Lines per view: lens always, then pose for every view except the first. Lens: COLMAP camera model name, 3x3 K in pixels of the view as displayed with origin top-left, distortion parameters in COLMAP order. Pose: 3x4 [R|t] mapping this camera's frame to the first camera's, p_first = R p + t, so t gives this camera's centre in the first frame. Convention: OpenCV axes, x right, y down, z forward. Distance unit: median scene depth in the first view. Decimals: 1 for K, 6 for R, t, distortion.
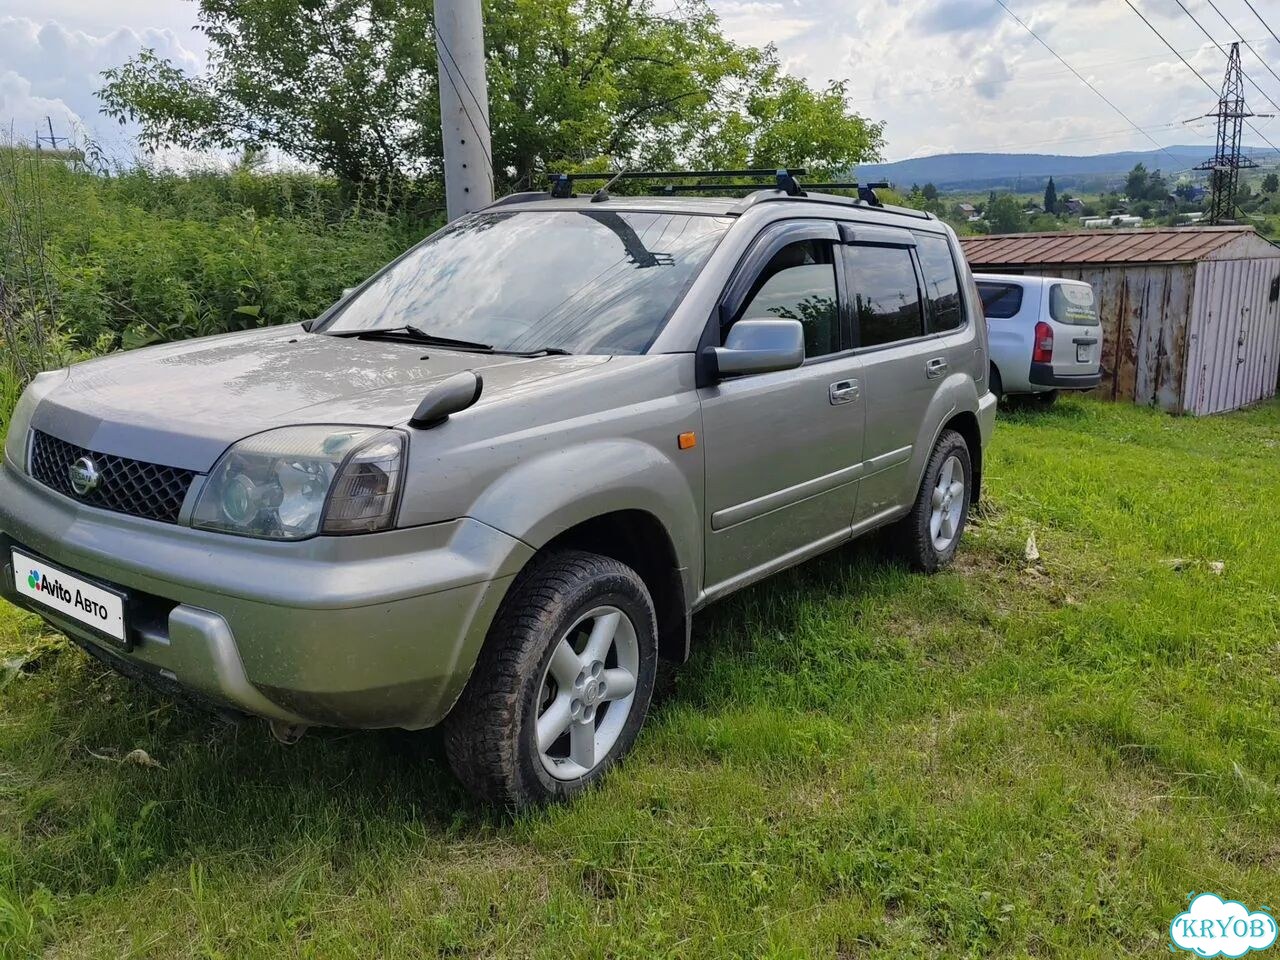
lens RADIAL K [[1018.0, 0, 639.3], [0, 1018.0, 476.3], [0, 0, 1]] dist [0.012790, -0.001666]
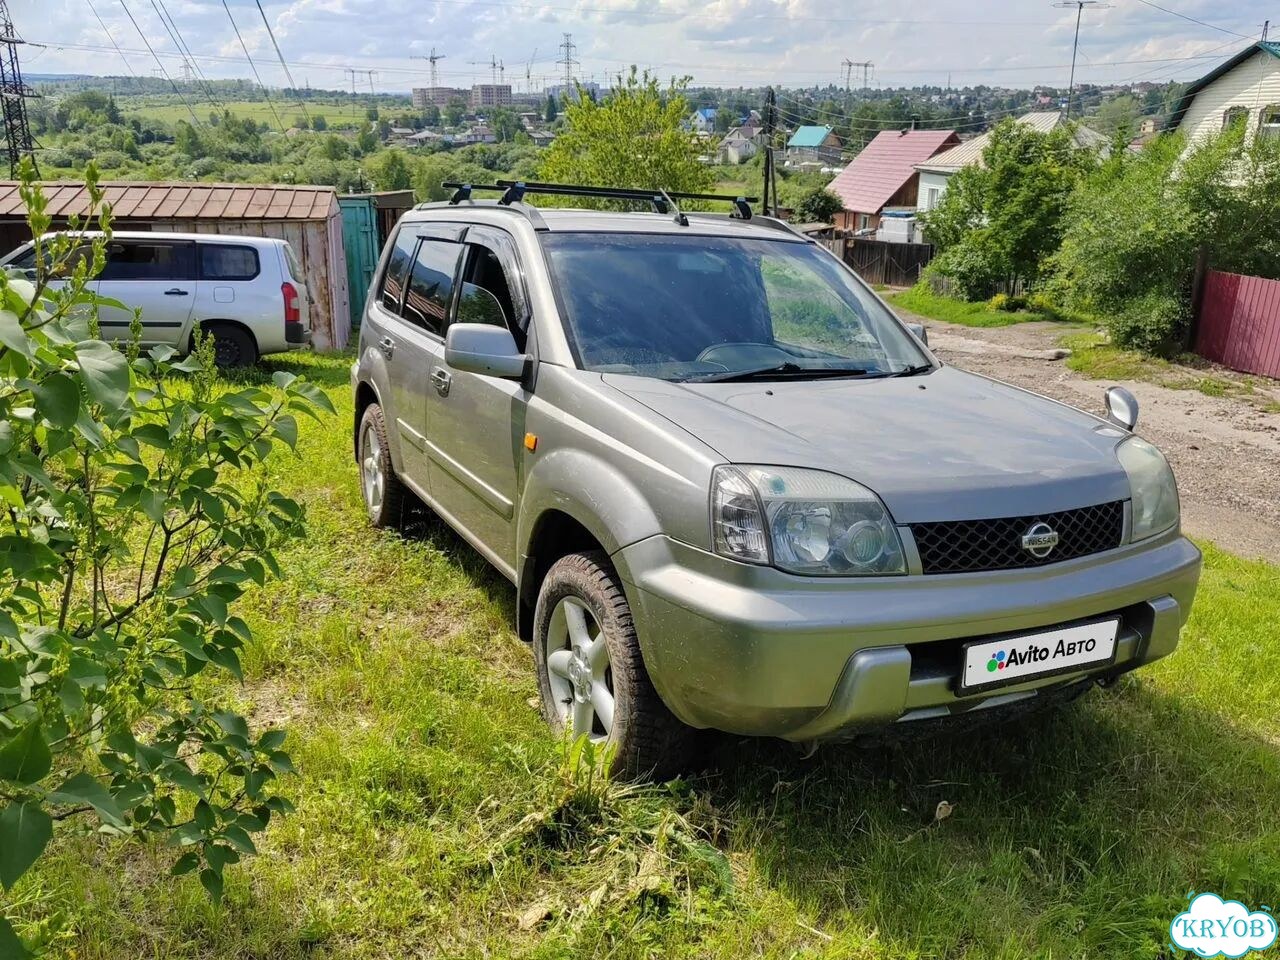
lens RADIAL K [[1022.0, 0, 634.2], [0, 1022.0, 482.3], [0, 0, 1]] dist [-0.005320, 0.019655]
pose [[0.453535, -0.222280, 0.863074, -0.384703], [0.157673, 0.973135, 0.167770, -0.070943], [-0.877180, 0.059994, 0.476399, 0.203105]]
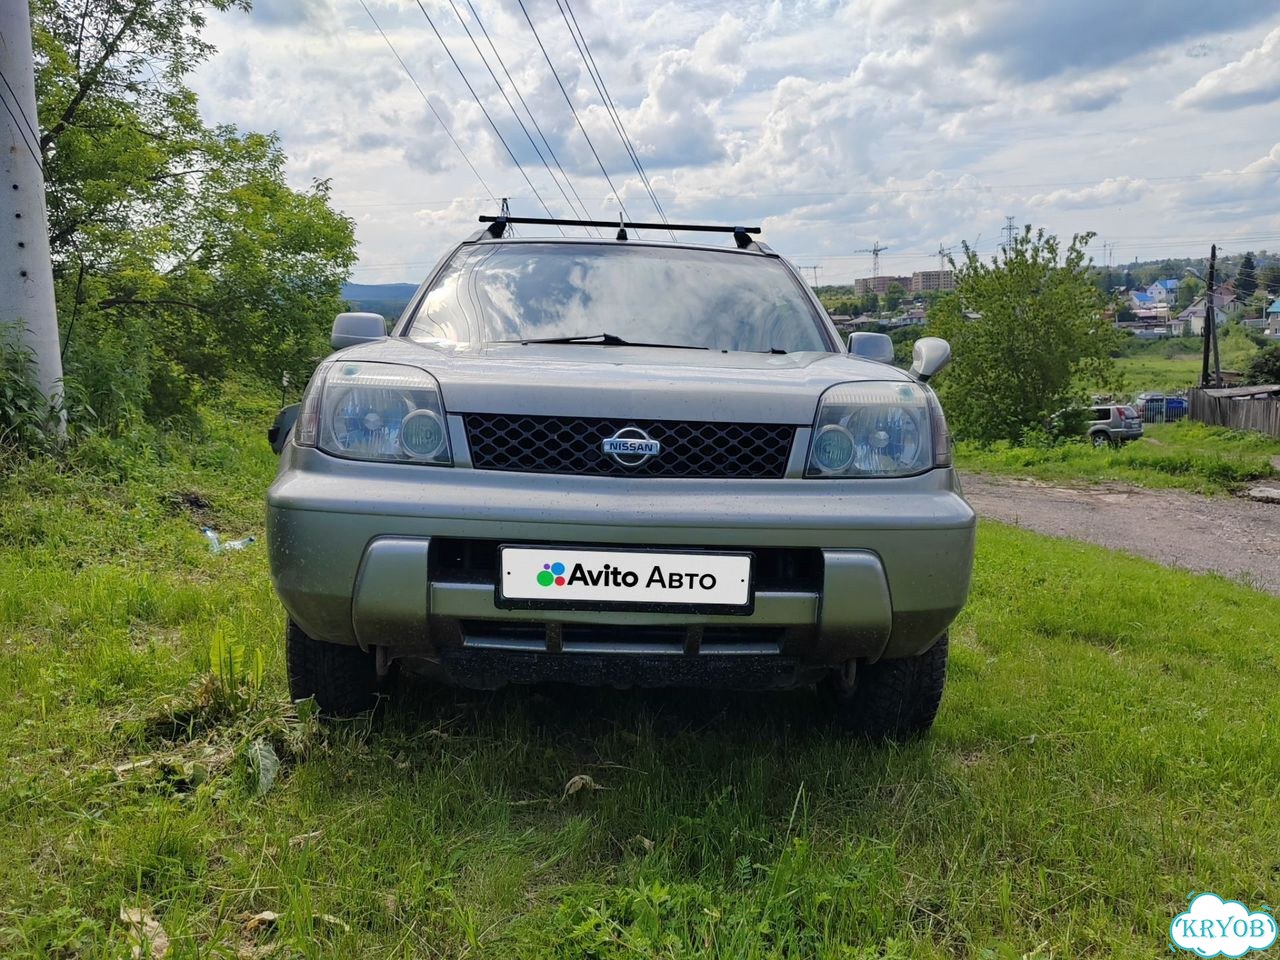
lens RADIAL K [[1022.0, 0, 641.8], [0, 1022.0, 486.8], [0, 0, 1]] dist [-0.007100, 0.013426]
pose [[0.780032, -0.056794, 0.623157, -0.262773], [0.122768, 0.990408, -0.063408, 0.022534], [-0.613578, 0.125964, 0.779522, 0.066045]]
